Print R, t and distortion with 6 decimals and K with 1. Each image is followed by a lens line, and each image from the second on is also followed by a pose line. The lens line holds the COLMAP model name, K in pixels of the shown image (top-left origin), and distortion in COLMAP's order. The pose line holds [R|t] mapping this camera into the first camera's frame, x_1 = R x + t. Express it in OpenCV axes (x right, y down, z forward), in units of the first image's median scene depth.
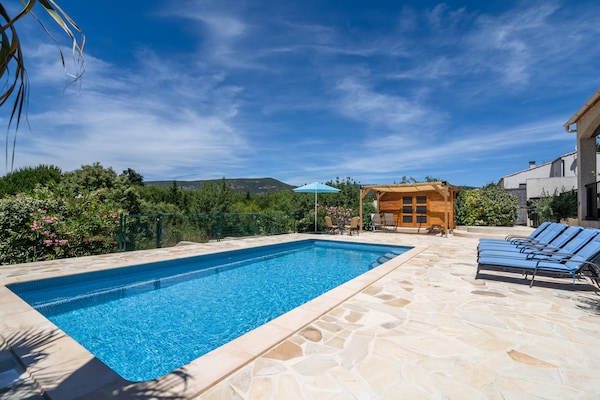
lens RADIAL K [[269.0, 0, 300.0], [0, 269.0, 200.0], [0, 0, 1]] dist [-0.000749, -0.000247]
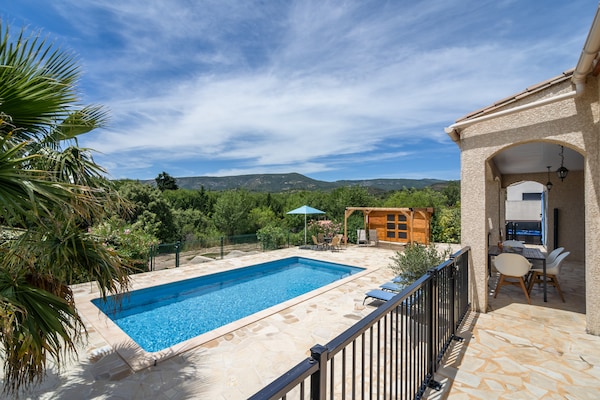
lens RADIAL K [[269.0, 0, 300.0], [0, 269.0, 200.0], [0, 0, 1]] dist [-0.000749, -0.000247]
pose [[0.994557, 0.001326, -0.104182, 0.110832], [0.001608, 0.999605, 0.028066, -0.087568], [0.104178, -0.028081, 0.994162, -0.139554]]
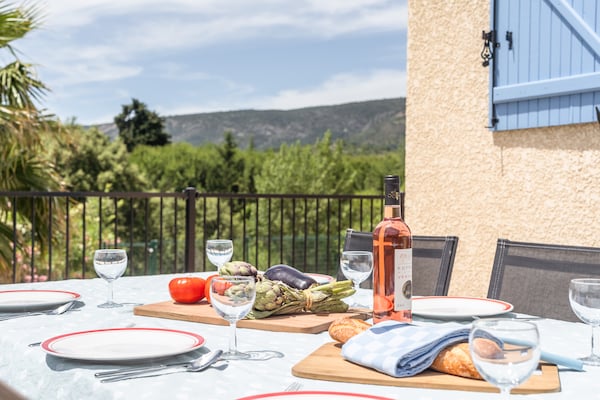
lens RADIAL K [[851.9, 0, 300.0], [0, 851.9, 200.0], [0, 0, 1]] dist [-0.018766, -0.024984]
pose [[0.926496, 0.002707, -0.376294, 0.257691], [0.016736, 0.998688, 0.048391, -0.062443], [0.375932, -0.051132, 0.925236, -0.342788]]
